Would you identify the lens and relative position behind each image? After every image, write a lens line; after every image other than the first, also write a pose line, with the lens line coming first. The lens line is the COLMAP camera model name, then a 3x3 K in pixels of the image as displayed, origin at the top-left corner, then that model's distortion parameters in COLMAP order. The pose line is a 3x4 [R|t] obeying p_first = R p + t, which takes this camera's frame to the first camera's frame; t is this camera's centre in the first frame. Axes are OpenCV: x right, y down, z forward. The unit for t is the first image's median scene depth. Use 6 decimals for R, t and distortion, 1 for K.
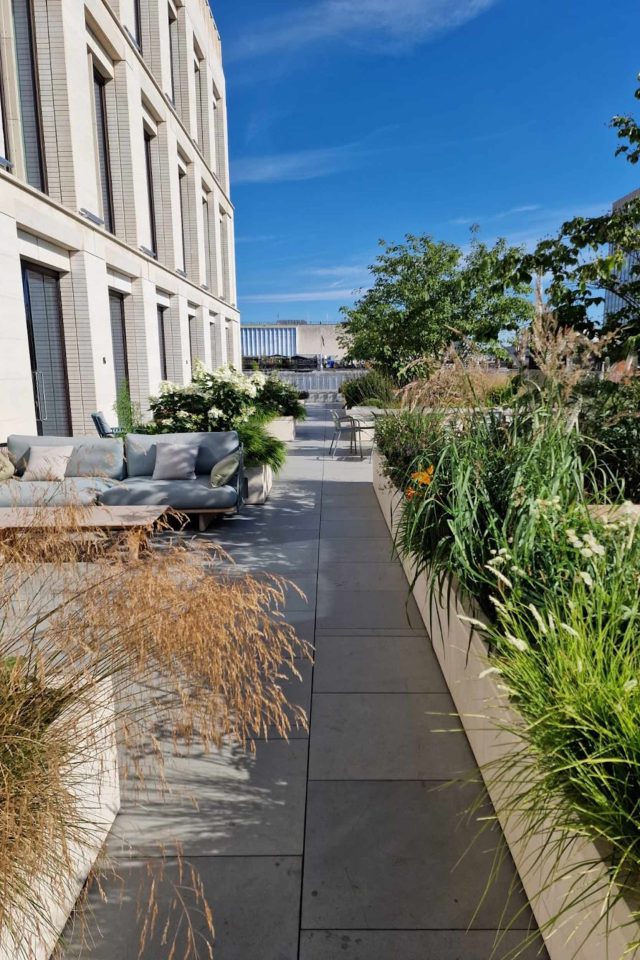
lens RADIAL K [[642.6, 0, 321.6], [0, 642.6, 483.8], [0, 0, 1]] dist [0.064549, -0.056425]
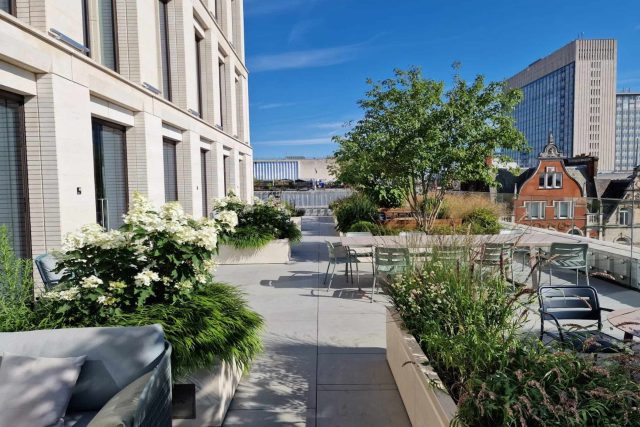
lens RADIAL K [[428.4, 0, 316.7], [0, 428.4, 211.6], [0, 0, 1]] dist [0.064549, -0.056425]
pose [[0.999966, -0.007757, 0.002972, 0.000198], [0.008058, 0.992672, -0.120570, -0.038329], [-0.002015, 0.120590, 0.992700, 0.178406]]
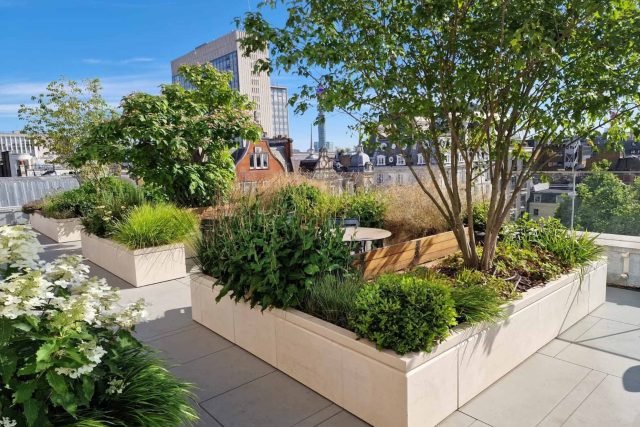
lens RADIAL K [[428.4, 0, 317.2], [0, 428.4, 224.6], [0, 0, 1]] dist [0.064549, -0.056425]
pose [[0.746171, -0.113569, 0.655996, -0.051782], [0.145000, 0.989411, 0.006359, -0.098871], [-0.649772, 0.090375, 0.754738, 0.516866]]
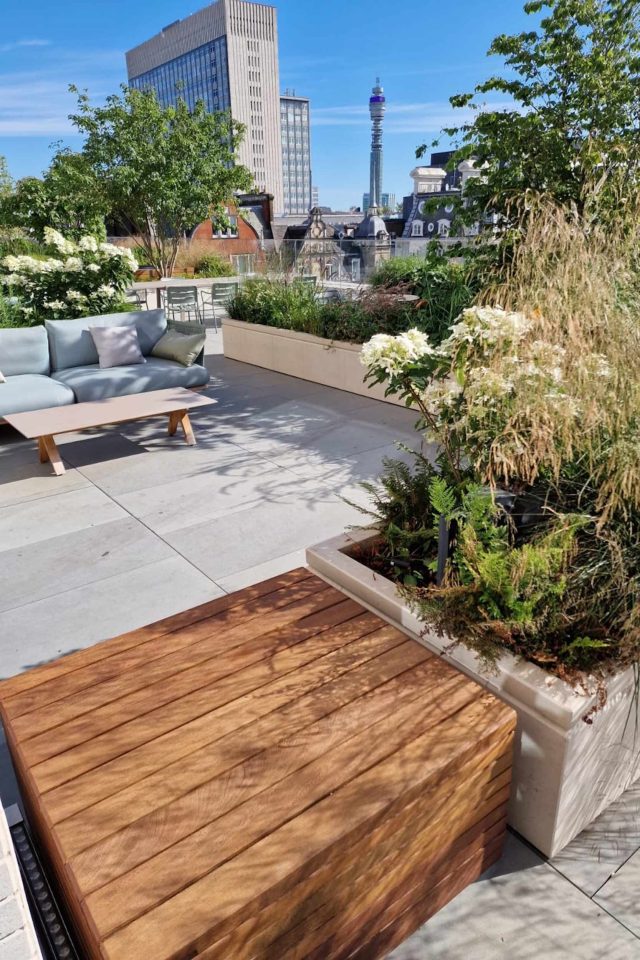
lens RADIAL K [[642.6, 0, 319.6], [0, 642.6, 493.5], [0, 0, 1]] dist [0.064549, -0.056425]
pose [[0.792996, -0.235736, 0.561770, -0.165772], [0.119459, 0.964370, 0.236050, -0.004019], [-0.597400, -0.120078, 0.792903, 0.010887]]
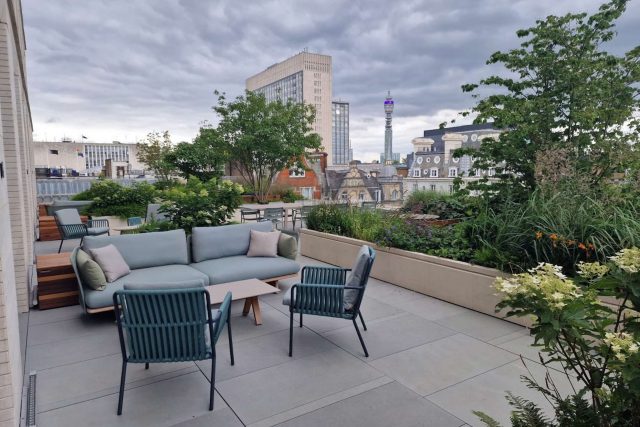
lens RADIAL K [[428.4, 0, 315.5], [0, 428.4, 214.5], [0, 0, 1]] dist [0.064549, -0.056425]
pose [[0.842898, -0.053089, 0.535448, -0.155027], [0.099526, 0.993332, -0.058187, -0.010198], [-0.528788, 0.102336, 0.842562, 0.050336]]
